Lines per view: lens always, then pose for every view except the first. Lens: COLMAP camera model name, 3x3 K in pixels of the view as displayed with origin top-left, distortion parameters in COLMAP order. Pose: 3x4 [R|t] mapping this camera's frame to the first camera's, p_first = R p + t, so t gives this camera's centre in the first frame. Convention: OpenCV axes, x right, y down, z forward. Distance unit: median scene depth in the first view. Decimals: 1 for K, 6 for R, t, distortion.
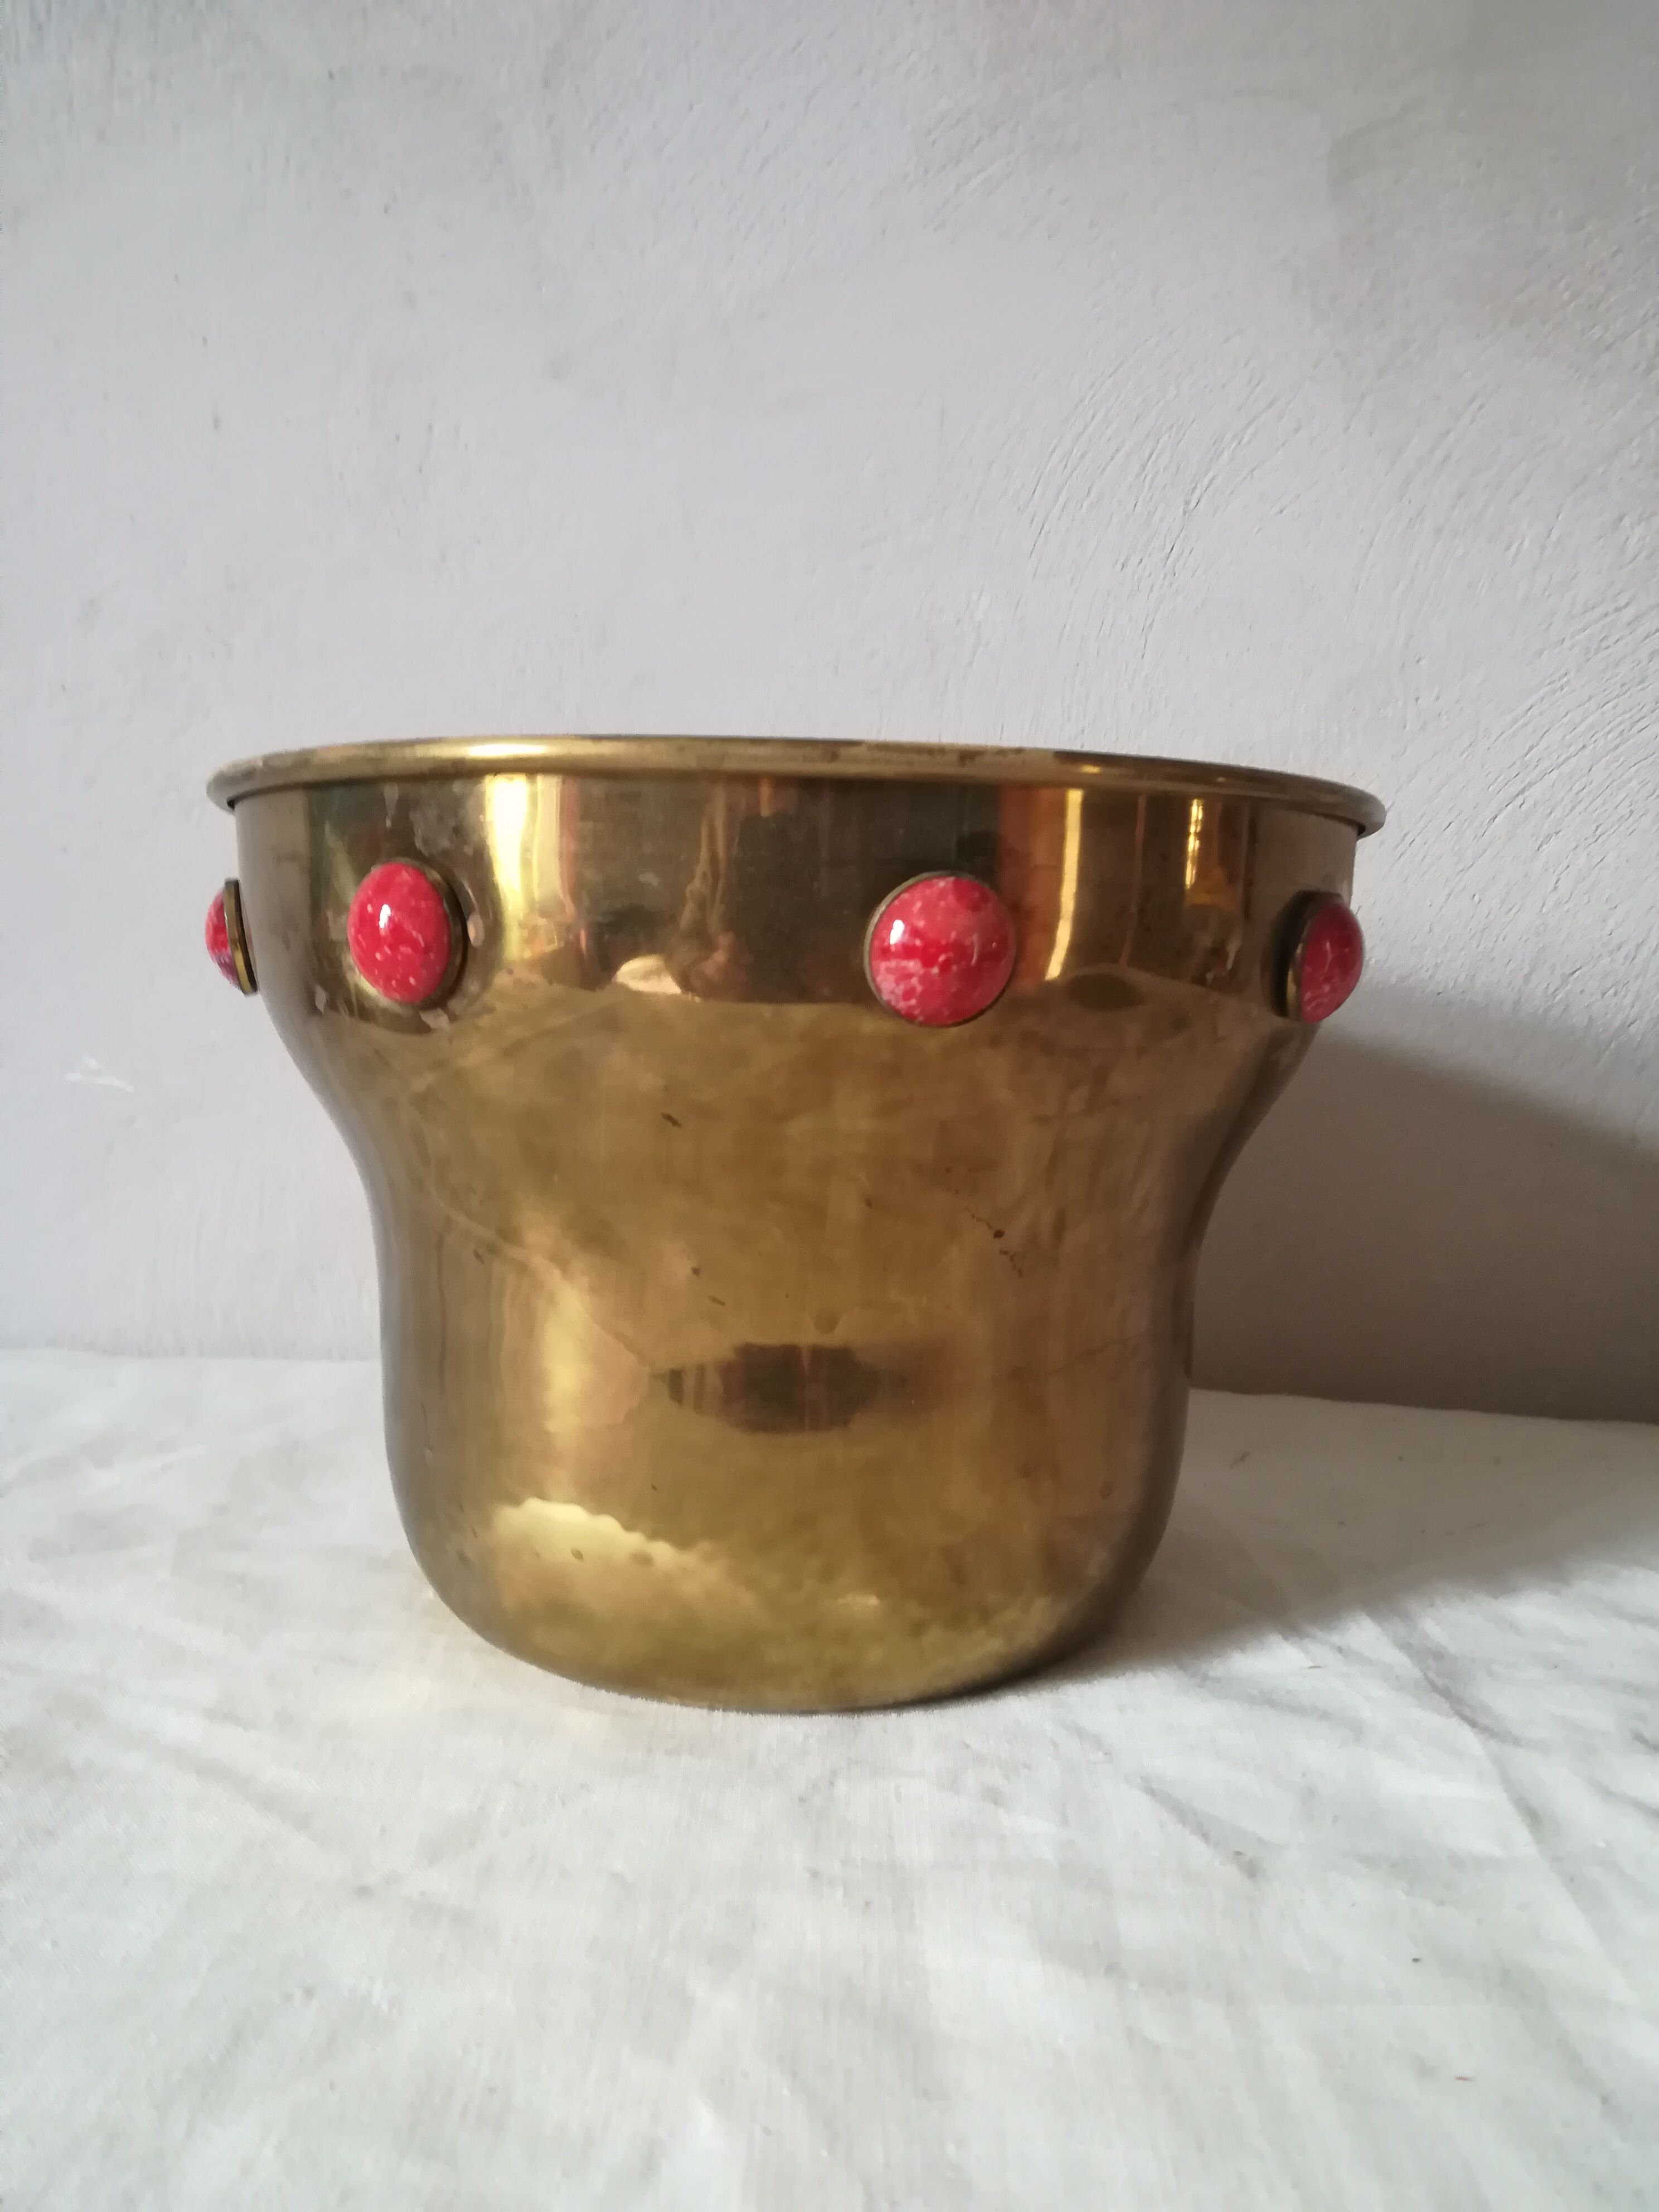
lens RADIAL K [[1669.7, 0, 828.9], [0, 1669.7, 1111.0], [0, 0, 1]] dist [0.036224, -0.050106]
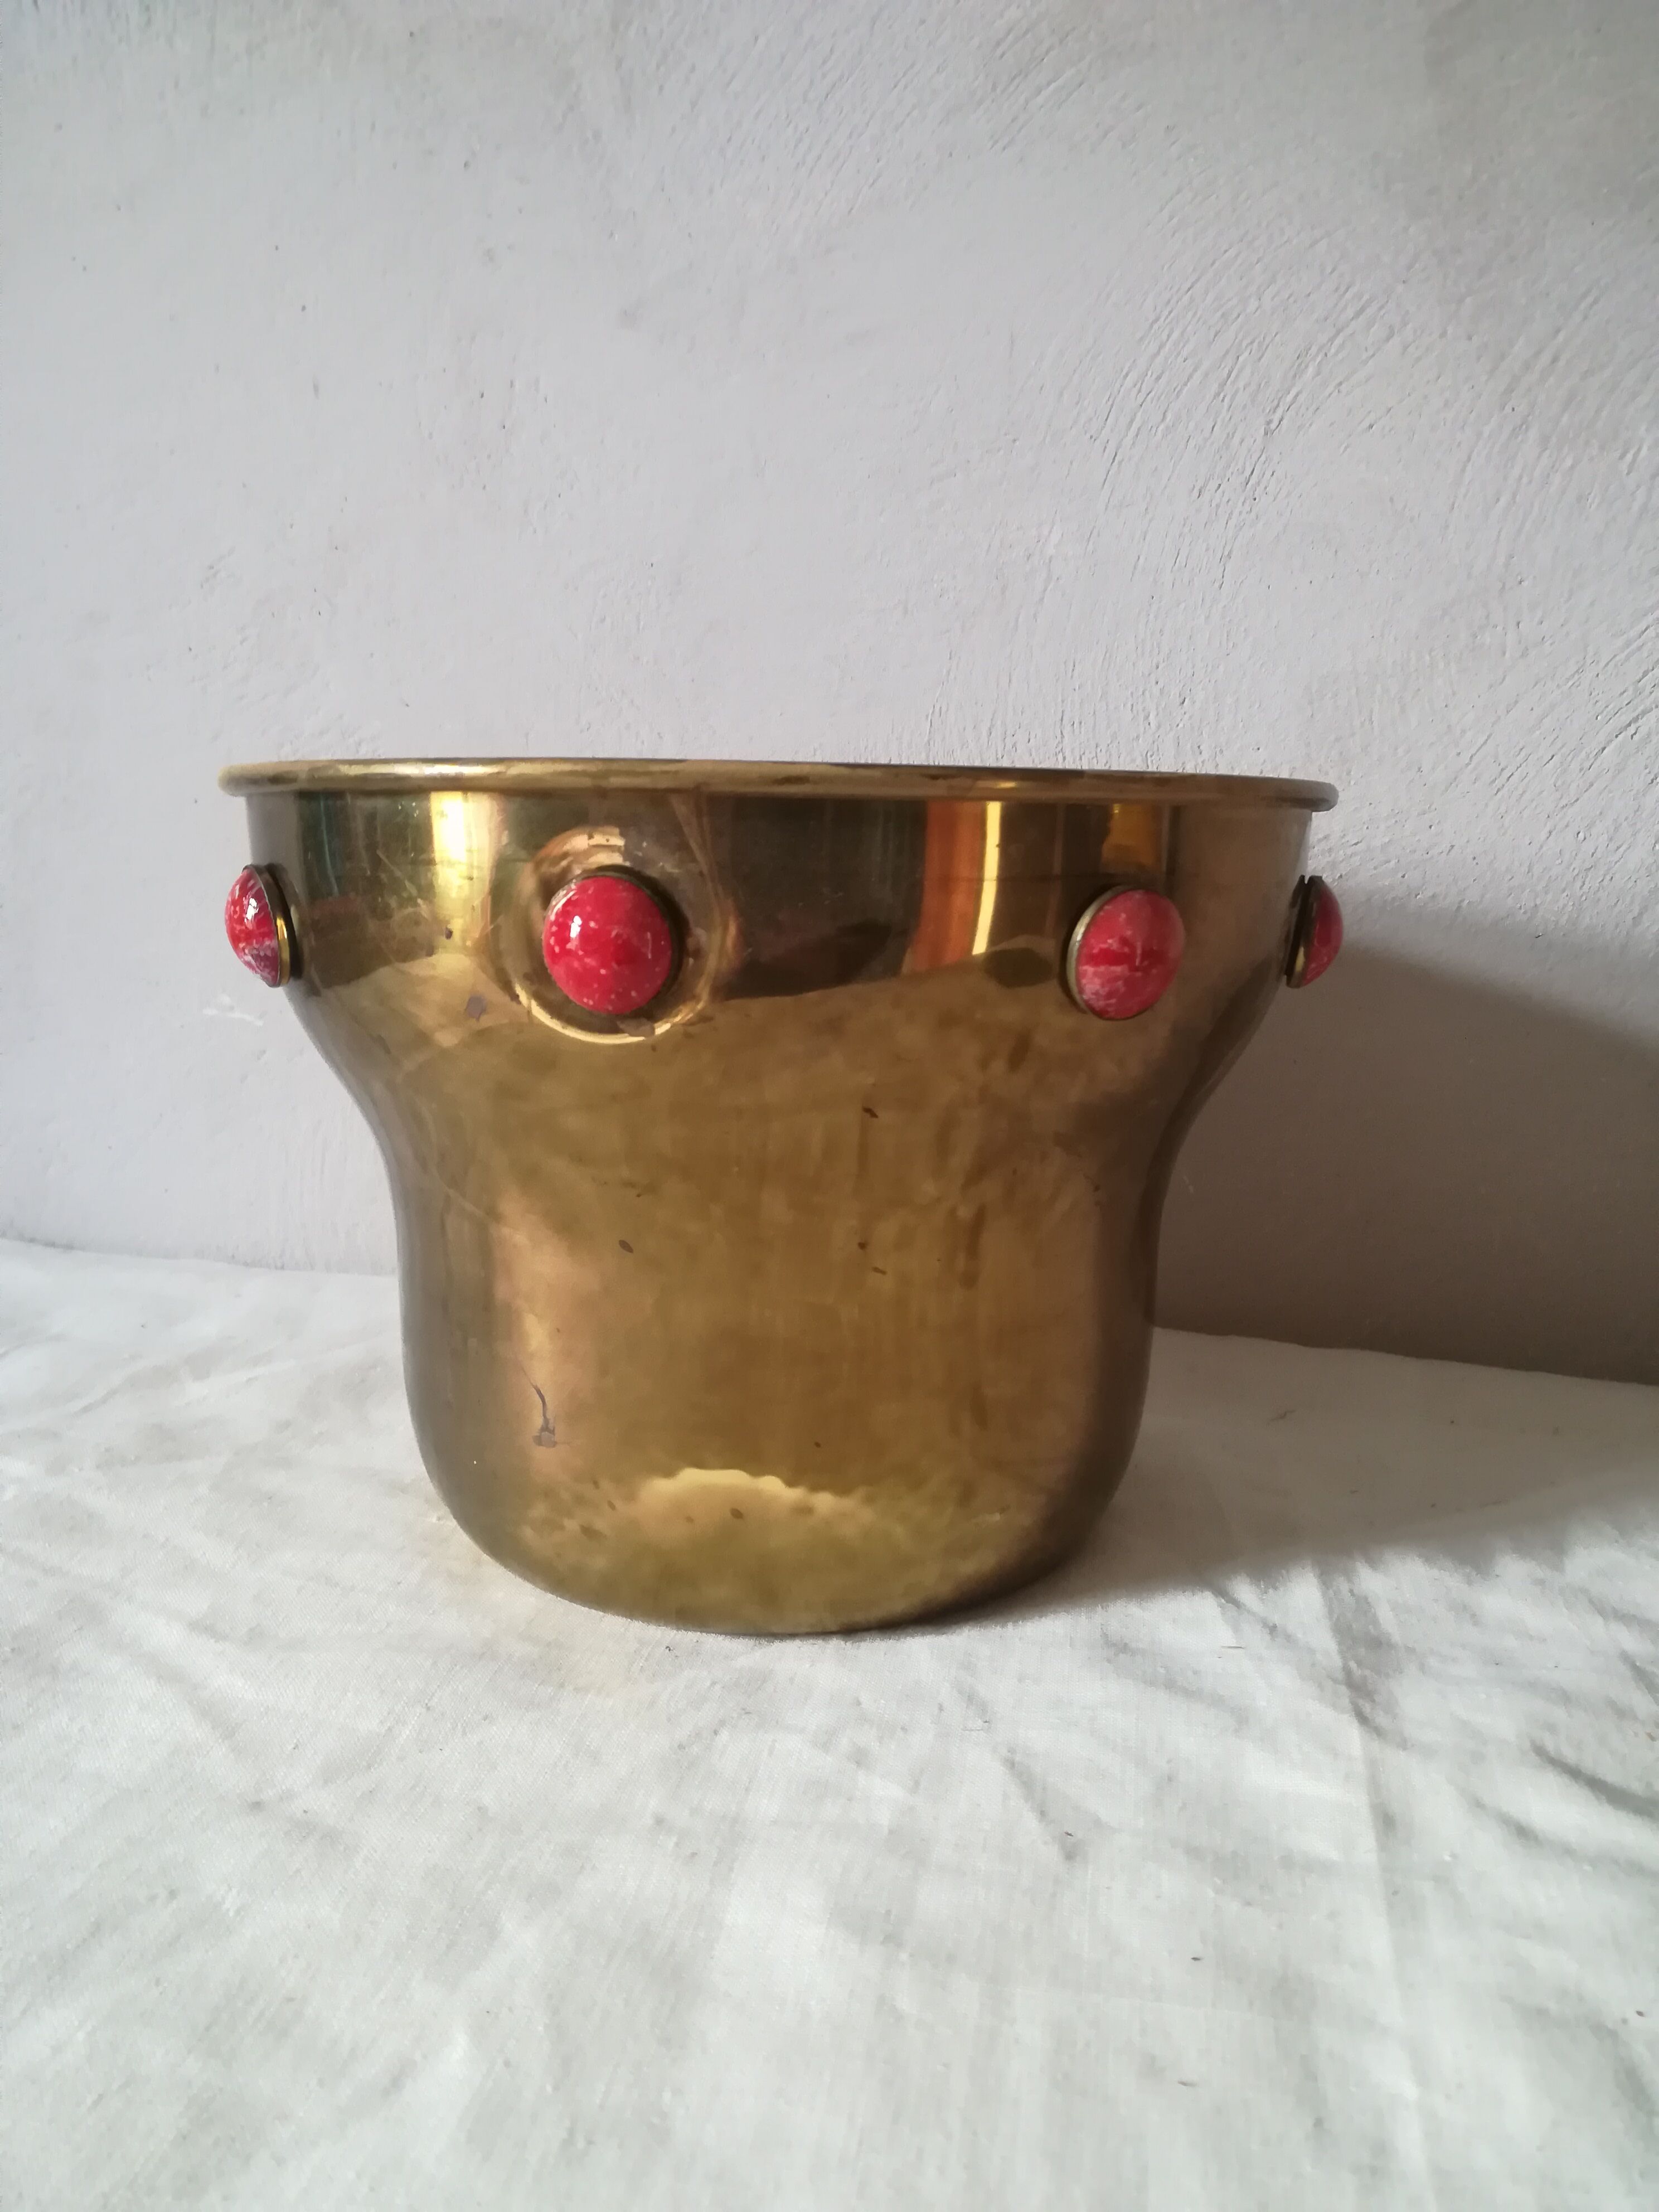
lens RADIAL K [[1670.2, 0, 830.8], [0, 1670.2, 1099.0], [0, 0, 1]] dist [0.046921, -0.054401]
pose [[0.986978, 0.016381, -0.160020, 0.178456], [-0.006679, 0.998117, 0.060981, -0.048952], [0.160717, -0.059118, 0.985228, -0.009761]]
